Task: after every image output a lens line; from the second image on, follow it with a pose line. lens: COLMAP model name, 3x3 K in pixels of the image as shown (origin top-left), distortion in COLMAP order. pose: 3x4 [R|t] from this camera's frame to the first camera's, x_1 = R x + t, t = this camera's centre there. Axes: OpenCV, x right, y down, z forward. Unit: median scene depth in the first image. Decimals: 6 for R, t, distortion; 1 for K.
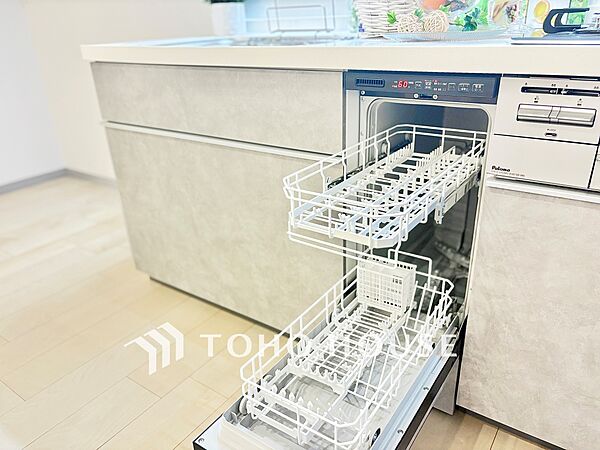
lens RADIAL K [[461.2, 0, 300.0], [0, 461.2, 225.0], [0, 0, 1]] dist [0.003036, -0.000549]
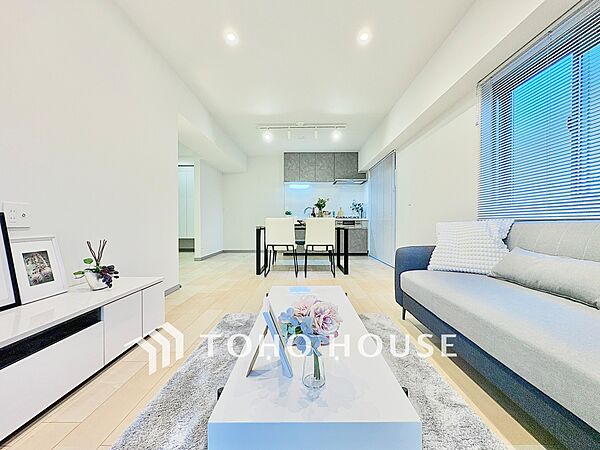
lens RADIAL K [[244.6, 0, 300.0], [0, 244.6, 225.0], [0, 0, 1]] dist [-0.002315, -0.000250]
pose [[0.815351, 0.032115, 0.578075, -2.532352], [0.212505, 0.912172, -0.350405, 1.165032], [-0.538557, 0.408547, 0.736916, -2.052926]]
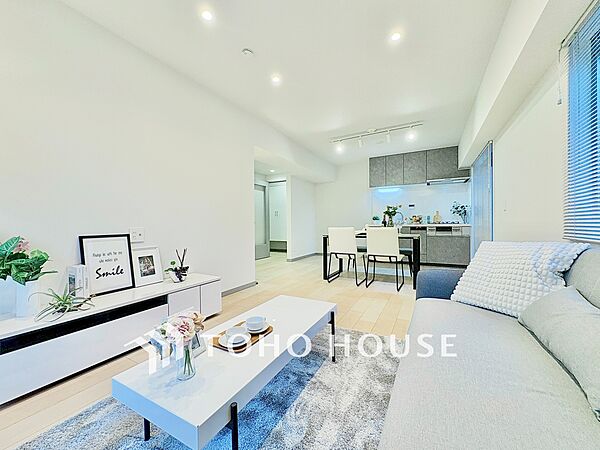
lens RADIAL K [[237.7, 0, 300.0], [0, 237.7, 225.0], [0, 0, 1]] dist [-0.000383, -0.000089]
pose [[0.992252, 0.028315, 0.120975, -2.008666], [0.024252, 0.910814, -0.412104, 1.187617], [-0.121854, 0.411845, 0.903070, -2.369903]]
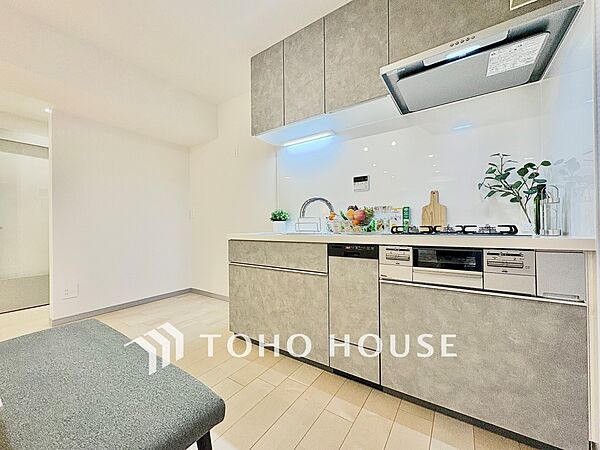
lens RADIAL K [[237.7, 0, 300.0], [0, 237.7, 225.0], [0, 0, 1]] dist [-0.000383, -0.000089]
pose [[0.999295, 0.027143, 0.025922, -0.087815], [-0.013783, 0.907779, -0.419222, 0.140640], [-0.034911, 0.418570, 0.907513, -0.298491]]
